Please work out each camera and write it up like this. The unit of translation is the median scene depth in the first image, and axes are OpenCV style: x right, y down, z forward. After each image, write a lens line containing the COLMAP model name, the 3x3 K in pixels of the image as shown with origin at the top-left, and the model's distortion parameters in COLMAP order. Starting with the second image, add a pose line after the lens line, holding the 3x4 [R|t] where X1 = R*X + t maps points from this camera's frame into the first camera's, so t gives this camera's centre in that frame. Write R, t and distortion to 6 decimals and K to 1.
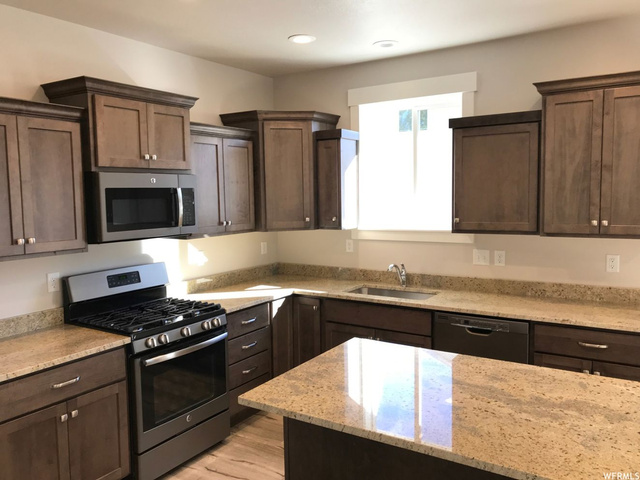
lens RADIAL K [[518.4, 0, 318.1], [0, 518.4, 234.7], [0, 0, 1]] dist [0.029924, -0.026782]
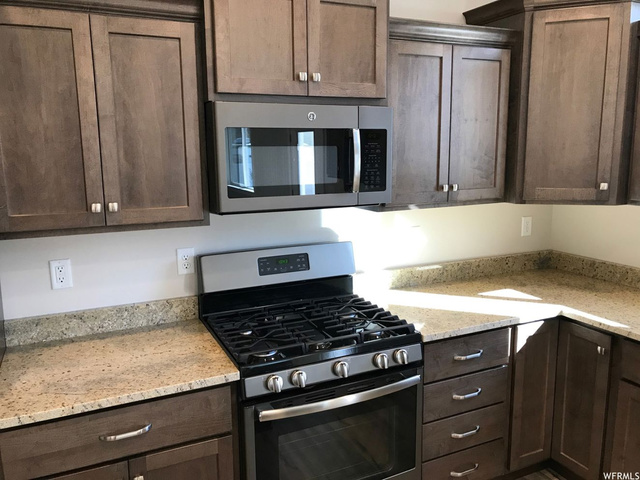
lens RADIAL K [[518.4, 0, 318.0], [0, 518.4, 233.0], [0, 0, 1]] dist [0.029924, -0.026782]
pose [[0.846978, 0.092877, -0.523452, 0.021276], [-0.046427, 0.993782, 0.101206, -0.026947], [0.529597, -0.061417, 0.846023, 0.443399]]
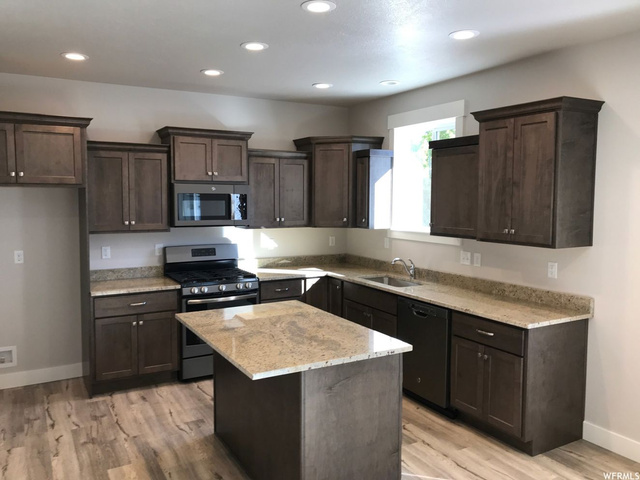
lens RADIAL K [[518.4, 0, 321.5], [0, 518.4, 233.3], [0, 0, 1]] dist [0.029924, -0.026782]
pose [[0.887967, 0.054711, -0.456642, 0.630408], [-0.057770, 0.998303, 0.007270, -0.001990], [0.456265, 0.019925, 0.889621, -0.204901]]
